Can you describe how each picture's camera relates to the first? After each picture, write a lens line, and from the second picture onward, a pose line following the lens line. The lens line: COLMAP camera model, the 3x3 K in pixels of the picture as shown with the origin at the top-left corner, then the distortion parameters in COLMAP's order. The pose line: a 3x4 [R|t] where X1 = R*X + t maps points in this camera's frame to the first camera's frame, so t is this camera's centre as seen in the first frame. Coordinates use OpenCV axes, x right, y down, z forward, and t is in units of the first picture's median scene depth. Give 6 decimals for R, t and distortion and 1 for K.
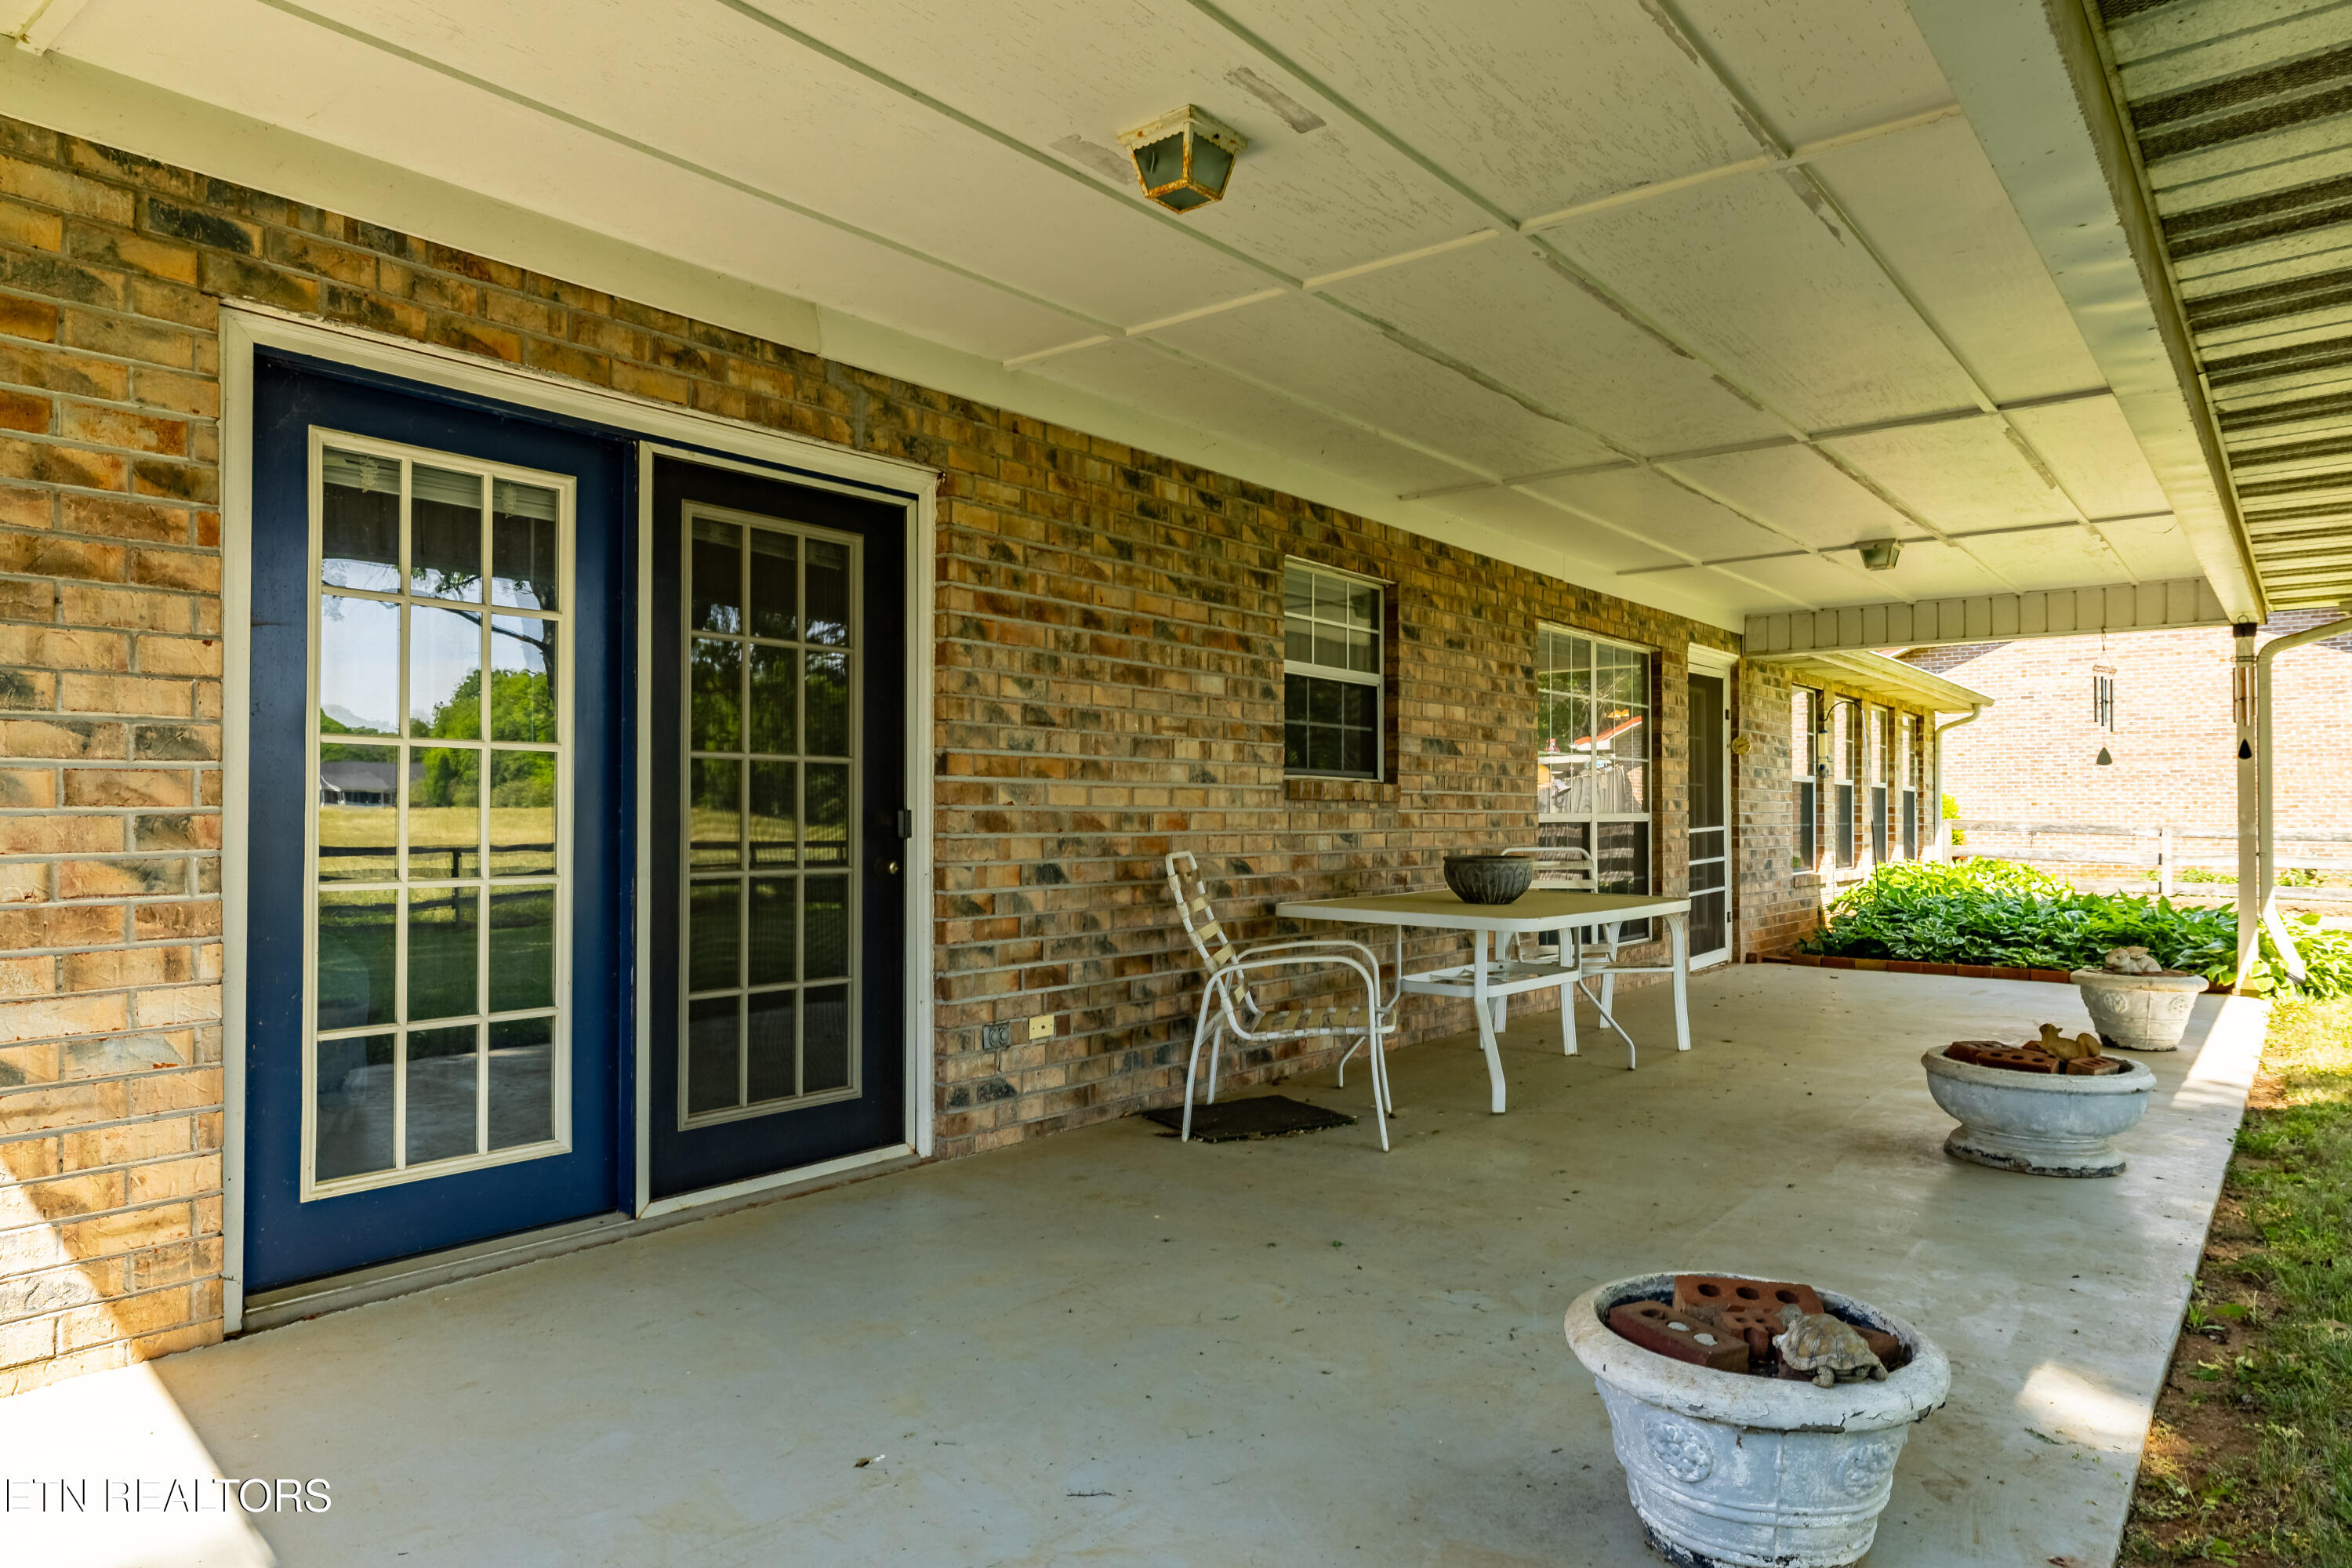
lens RADIAL K [[1413.3, 0, 1159.3], [0, 1413.3, 804.6], [0, 0, 1]] dist [-0.006364, 0.001857]
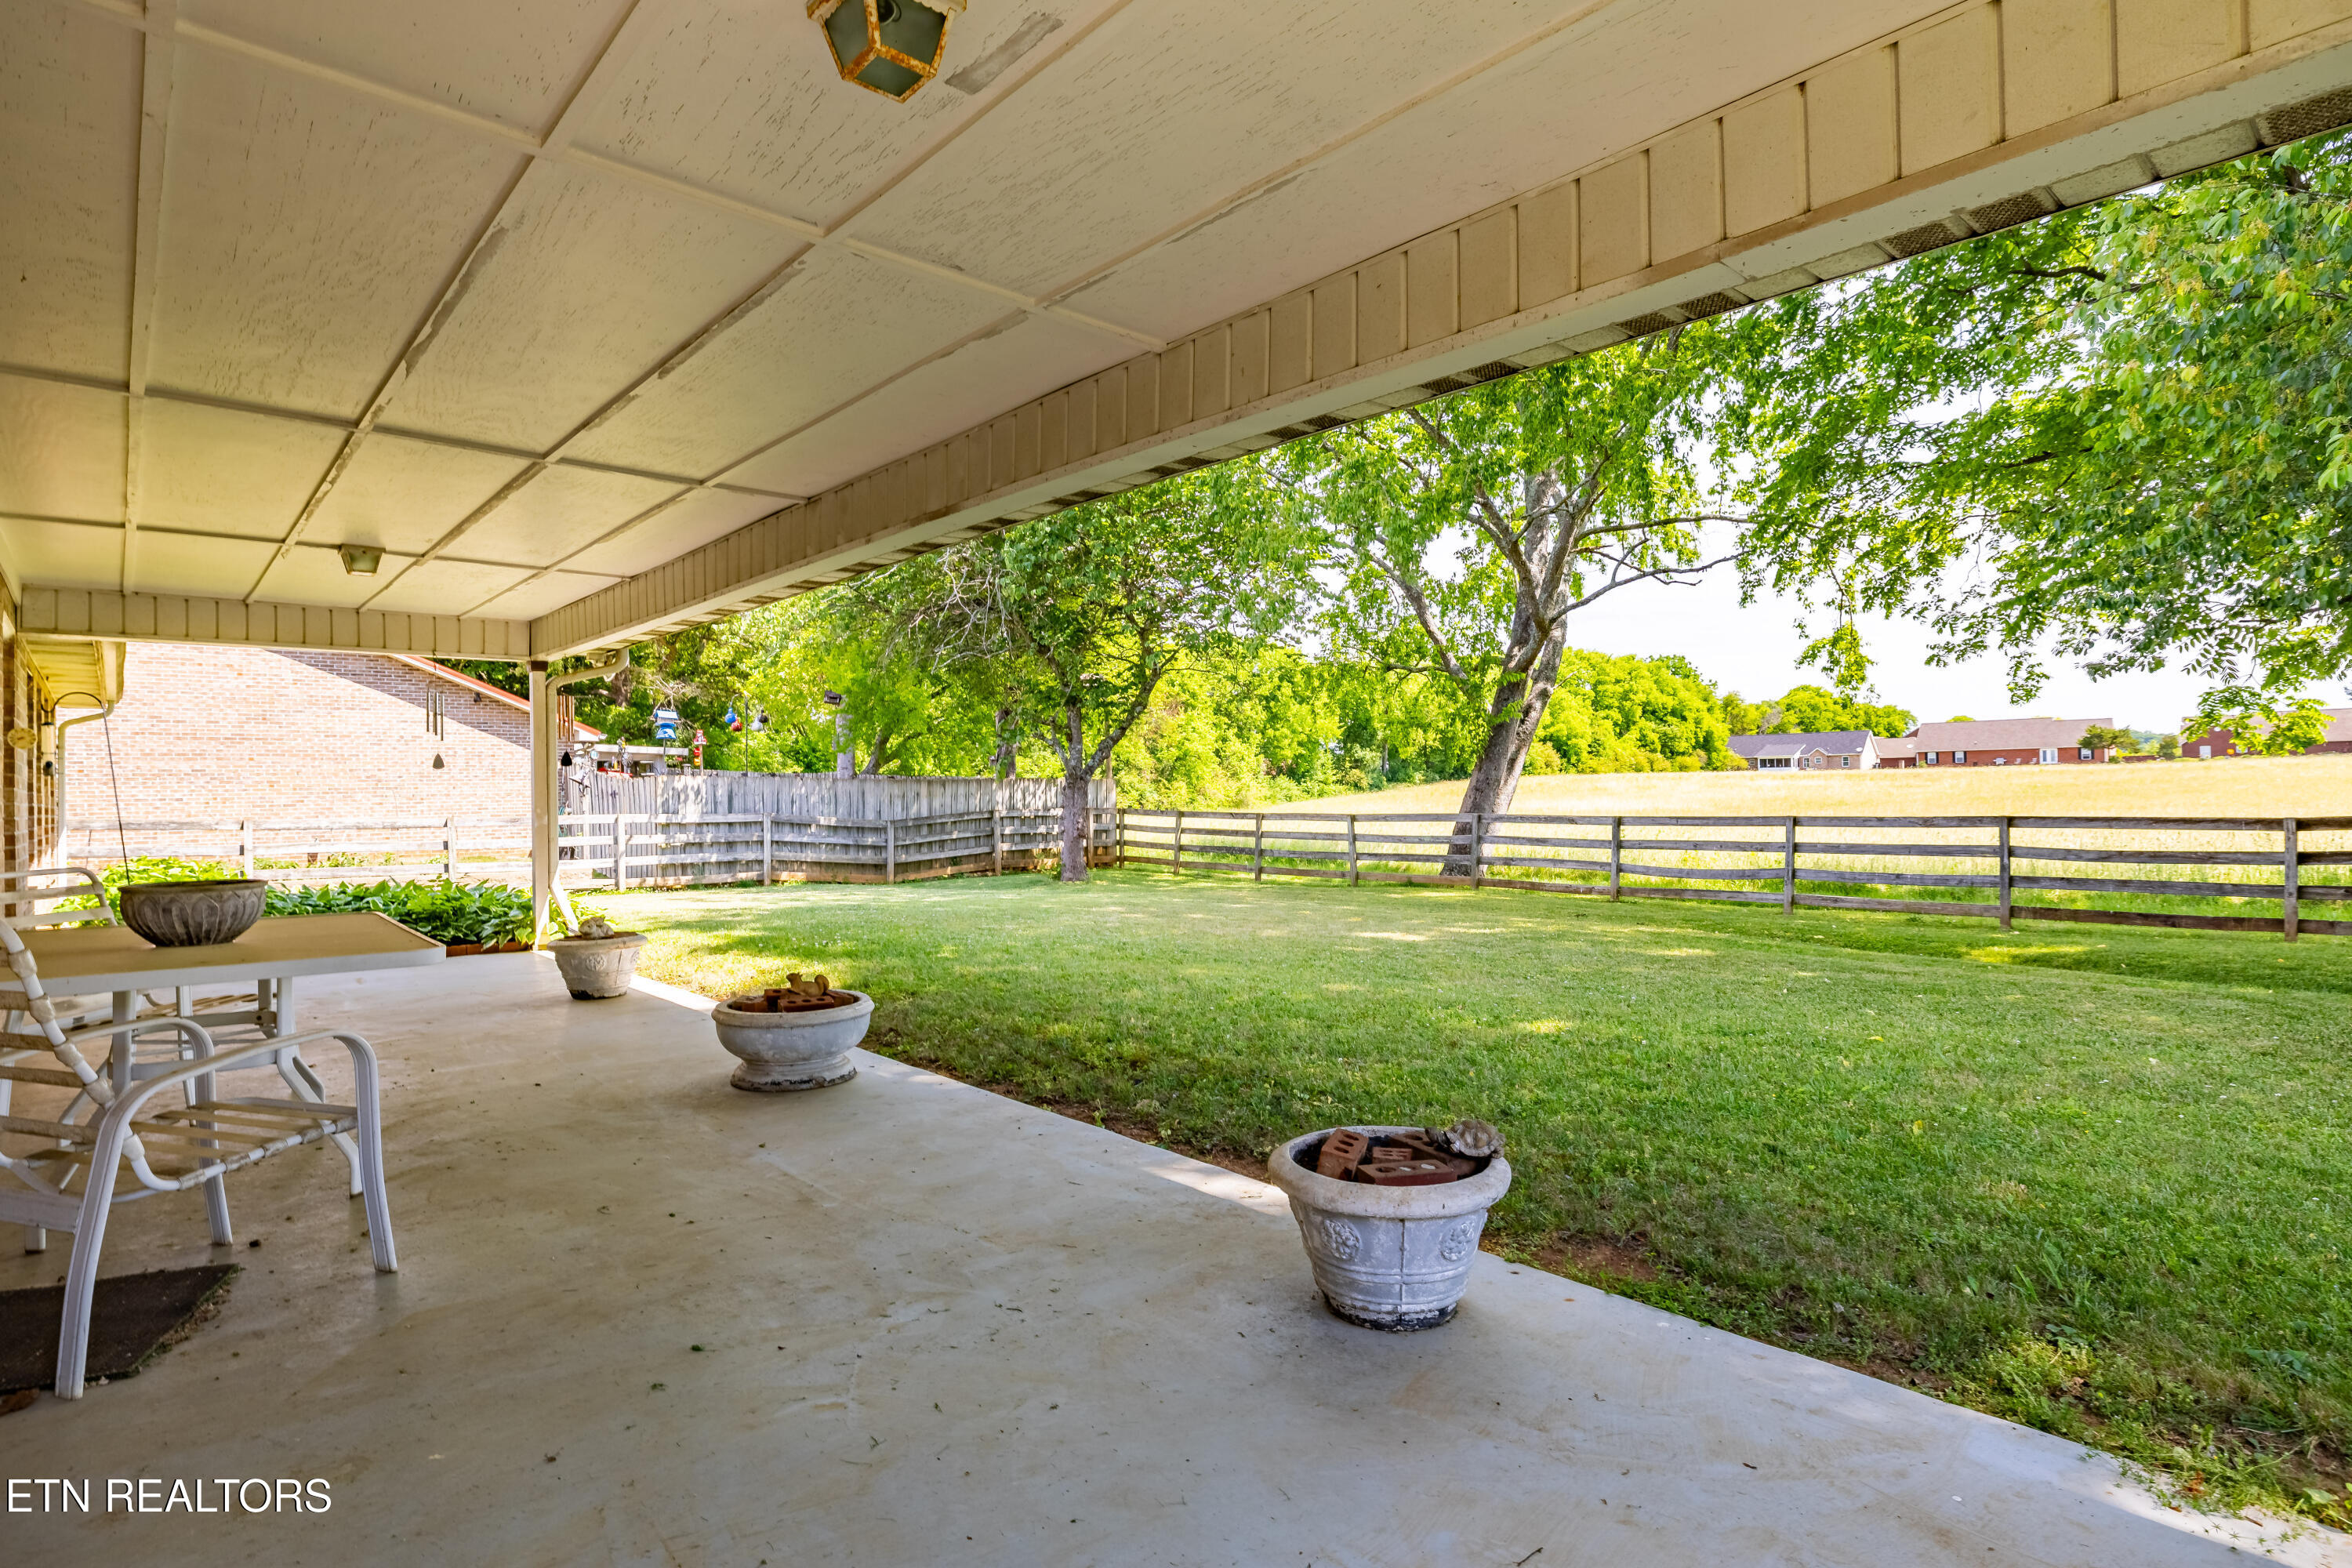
lens RADIAL K [[1205.5, 0, 1161.9], [0, 1205.5, 779.2], [0, 0, 1]] dist [-0.005395, -0.000413]
pose [[0.159782, 0.006549, 0.987131, -0.249570], [0.008890, 0.999928, -0.008072, -0.007155], [-0.987112, 0.010065, 0.159712, 0.288025]]
